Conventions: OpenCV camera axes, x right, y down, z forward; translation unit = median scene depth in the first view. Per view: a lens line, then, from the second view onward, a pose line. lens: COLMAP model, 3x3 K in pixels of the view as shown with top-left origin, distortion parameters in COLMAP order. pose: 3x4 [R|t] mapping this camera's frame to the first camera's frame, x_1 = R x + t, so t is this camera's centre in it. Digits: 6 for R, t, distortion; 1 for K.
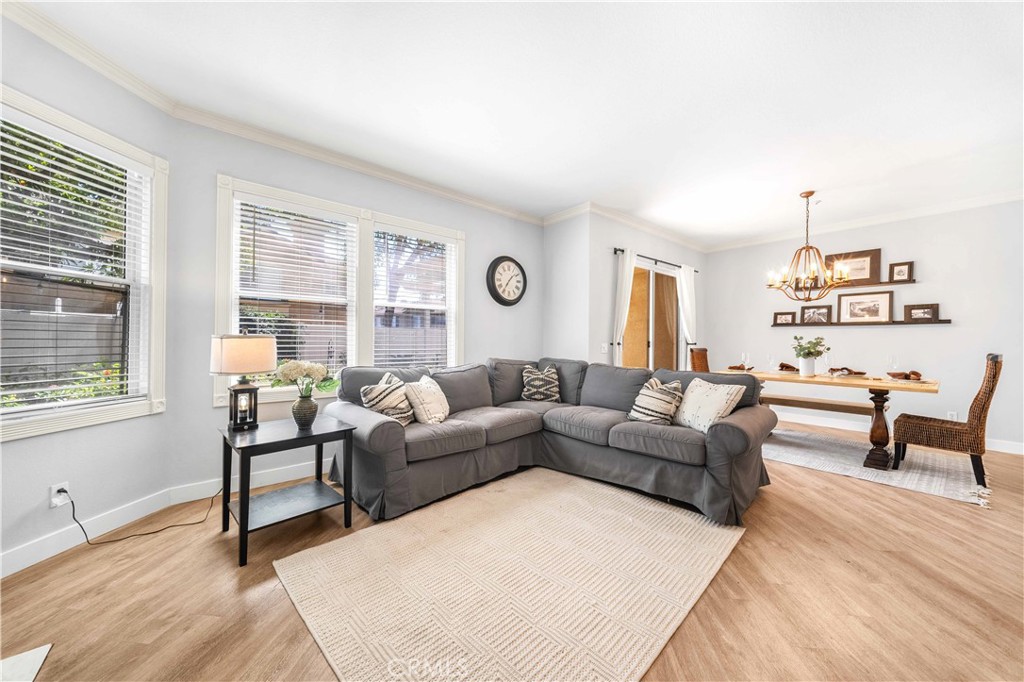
lens RADIAL K [[358.6, 0, 508.2], [0, 358.6, 338.3], [0, 0, 1]] dist [0.001351, -0.005361]
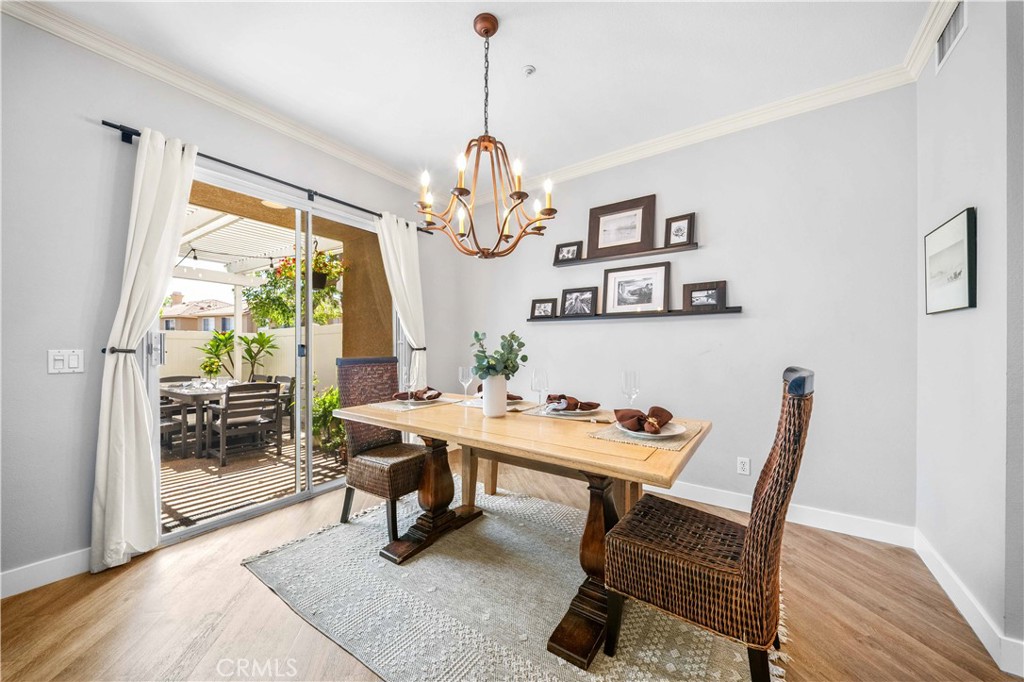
lens RADIAL K [[368.9, 0, 509.6], [0, 368.9, 342.7], [0, 0, 1]] dist [0.010299, -0.000015]
pose [[0.962167, -0.001753, 0.272456, 0.859746], [0.002602, 0.999993, -0.002753, 0.011569], [-0.272450, 0.003358, 0.962164, 0.619077]]
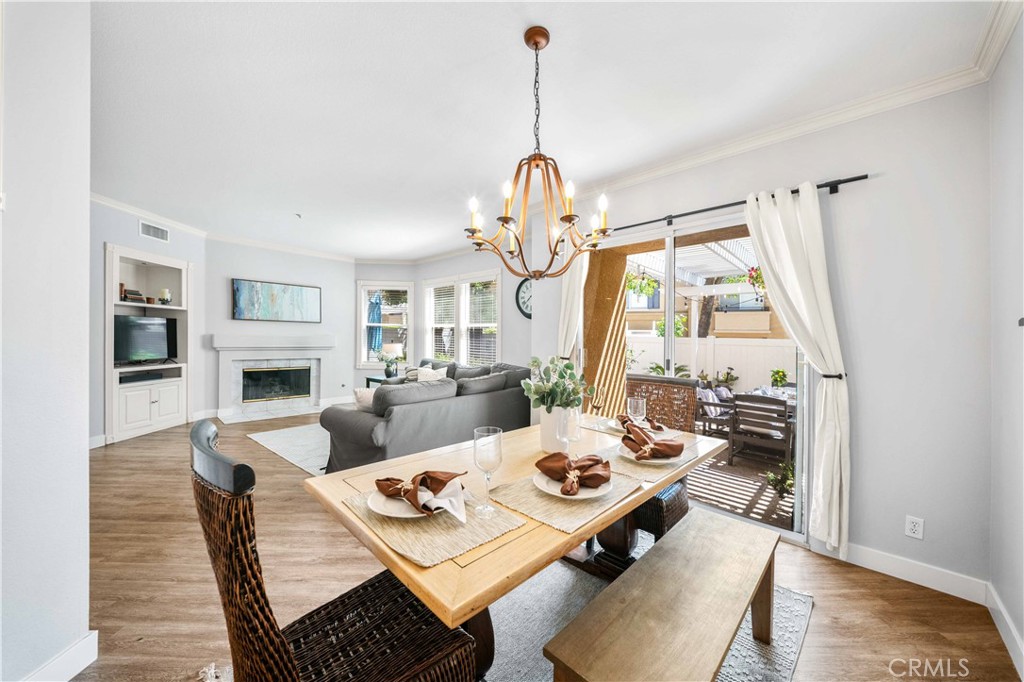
lens RADIAL K [[368.9, 0, 509.6], [0, 368.9, 342.7], [0, 0, 1]] dist [0.010299, -0.000015]
pose [[0.097524, 0.008148, -0.995200, 1.527201], [-0.016547, 0.999842, 0.006564, -0.030283], [0.995096, 0.015827, 0.097643, 1.090679]]
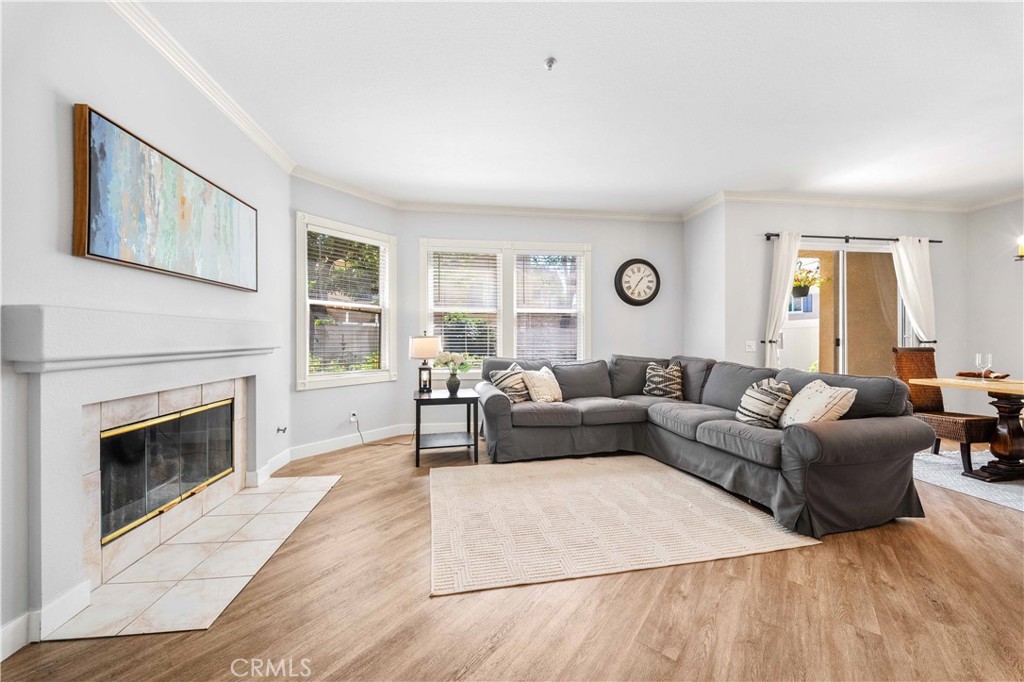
lens RADIAL K [[365.8, 0, 503.8], [0, 365.8, 338.9], [0, 0, 1]] dist [-0.009103, -0.000151]
pose [[0.834259, -0.004926, -0.551351, 0.347150], [0.006487, 0.999979, 0.000882, 0.004411], [0.551335, -0.004312, 0.834273, -0.150501]]
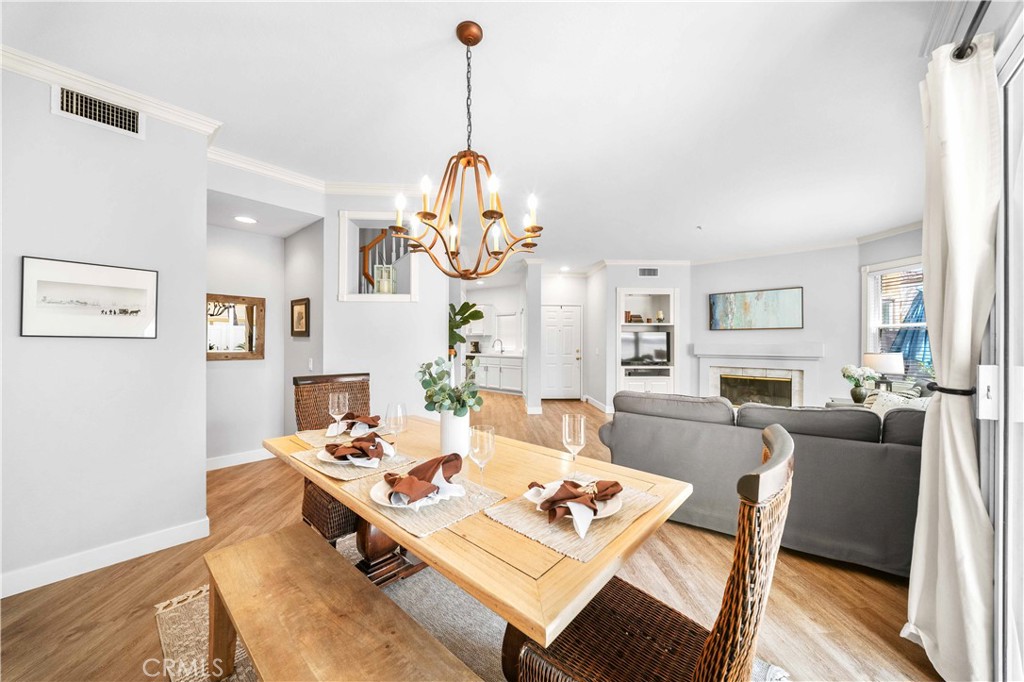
lens RADIAL K [[355.3, 0, 515.7], [0, 355.3, 345.1], [0, 0, 1]] dist [0.008529, -0.000009]
pose [[-0.985598, -0.001938, -0.169096, 0.999513], [-0.003685, 0.999943, 0.010022, -0.042667], [0.169067, 0.010501, -0.985549, 1.675777]]
